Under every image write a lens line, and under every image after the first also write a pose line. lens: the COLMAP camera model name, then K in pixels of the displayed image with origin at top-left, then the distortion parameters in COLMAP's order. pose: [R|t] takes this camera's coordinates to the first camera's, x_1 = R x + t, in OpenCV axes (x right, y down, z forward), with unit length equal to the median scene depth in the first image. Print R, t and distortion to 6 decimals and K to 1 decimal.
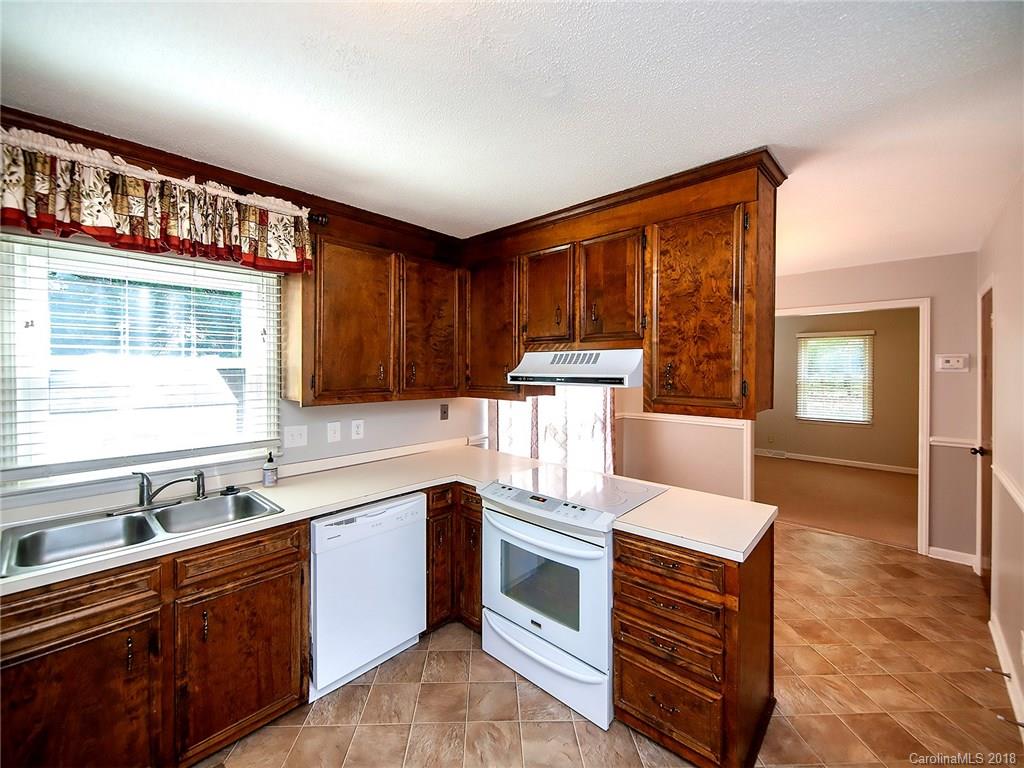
lens RADIAL K [[418.4, 0, 510.5], [0, 418.4, 373.6], [0, 0, 1]] dist [-0.010001, -0.001214]
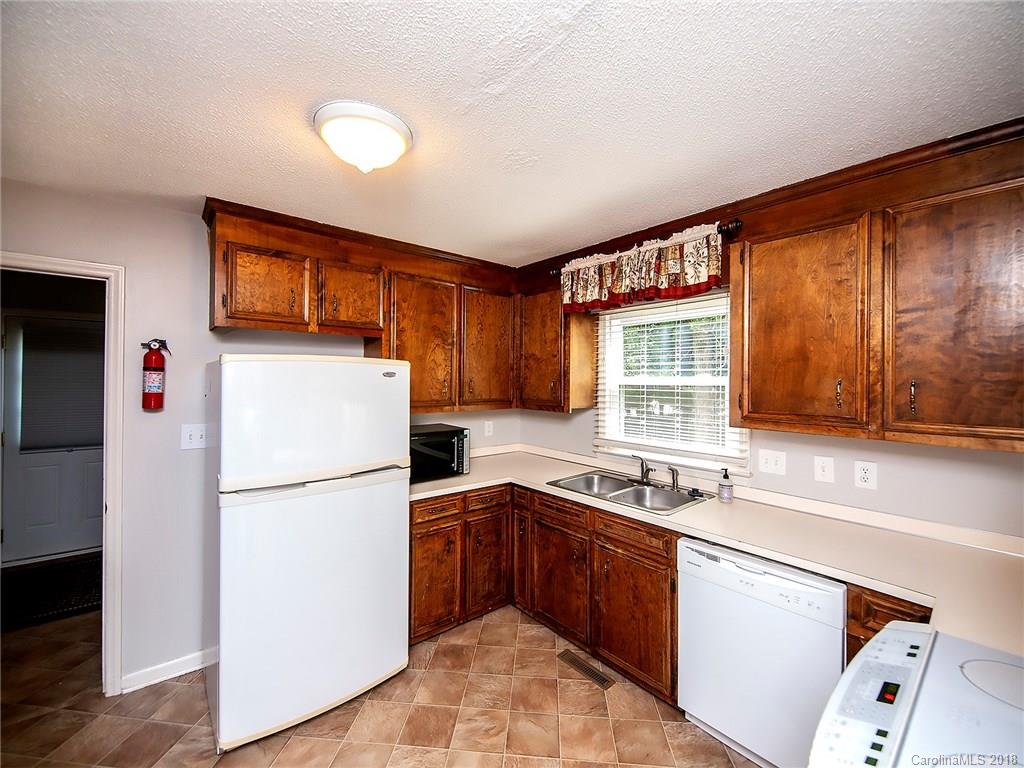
lens RADIAL K [[418.4, 0, 509.9], [0, 418.4, 380.1], [0, 0, 1]] dist [-0.010001, -0.001214]
pose [[-0.136886, 0.000015, -0.990587, 0.568945], [-0.021714, 0.999760, 0.003016, -0.020746], [0.990349, 0.021923, -0.136853, 0.691763]]
